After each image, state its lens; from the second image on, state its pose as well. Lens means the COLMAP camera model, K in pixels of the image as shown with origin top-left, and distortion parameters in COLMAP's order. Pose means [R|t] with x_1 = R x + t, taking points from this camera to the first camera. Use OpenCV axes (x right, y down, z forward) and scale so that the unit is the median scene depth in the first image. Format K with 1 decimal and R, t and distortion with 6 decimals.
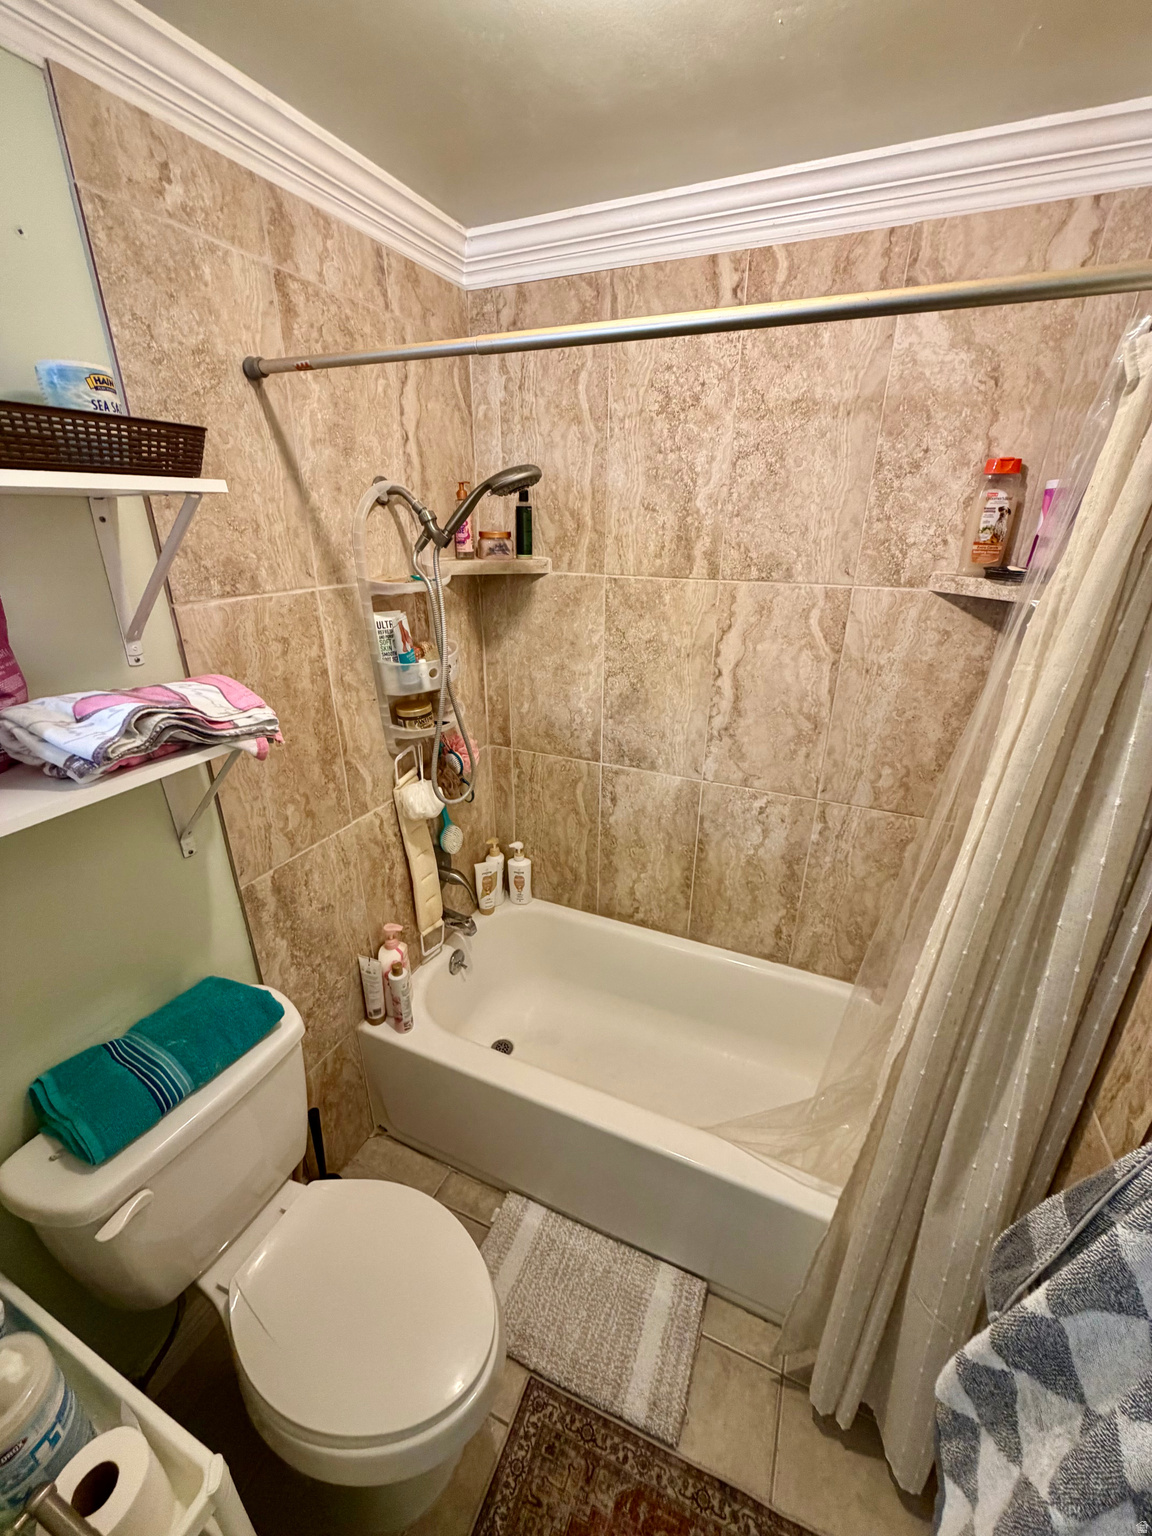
lens RADIAL K [[610.6, 0, 577.6], [0, 610.6, 765.9], [0, 0, 1]] dist [-0.000494, 0.000434]
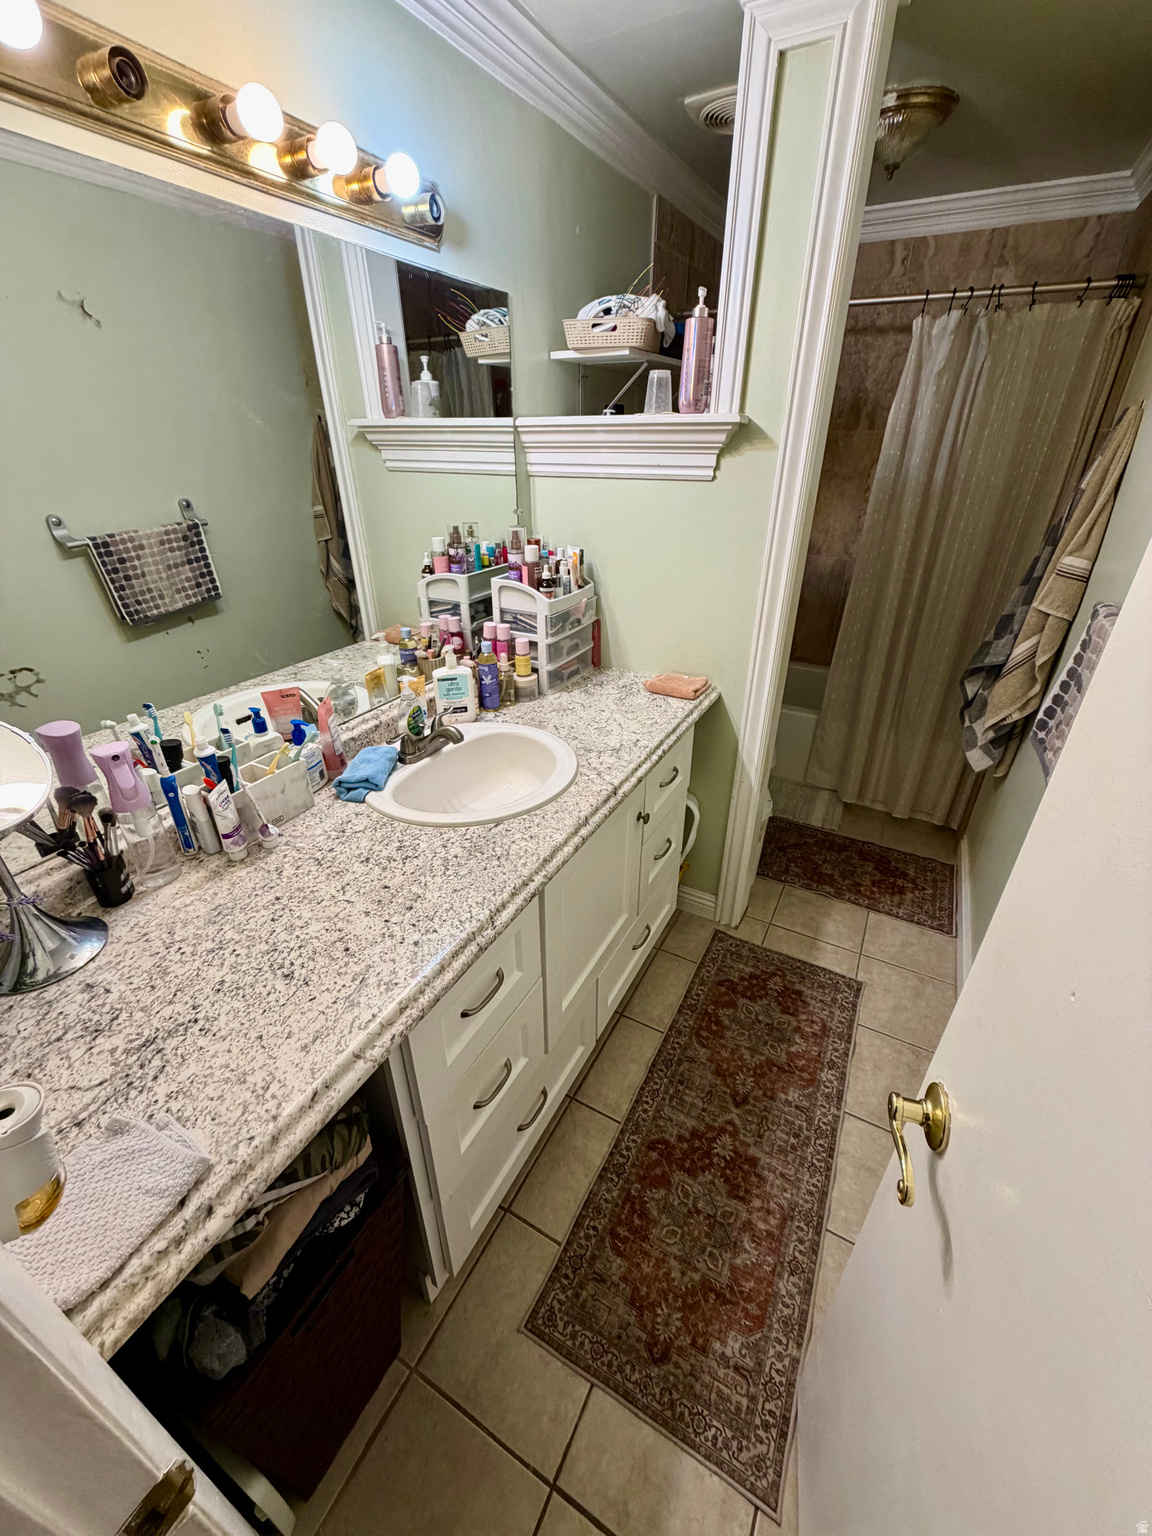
lens RADIAL K [[610.6, 0, 576.5], [0, 610.6, 765.7], [0, 0, 1]] dist [-0.000494, 0.000434]
pose [[0.996760, 0.032540, -0.073552, -0.549186], [-0.024257, 0.993544, 0.110824, 0.570994], [0.076684, -0.108681, 0.991115, -1.091625]]
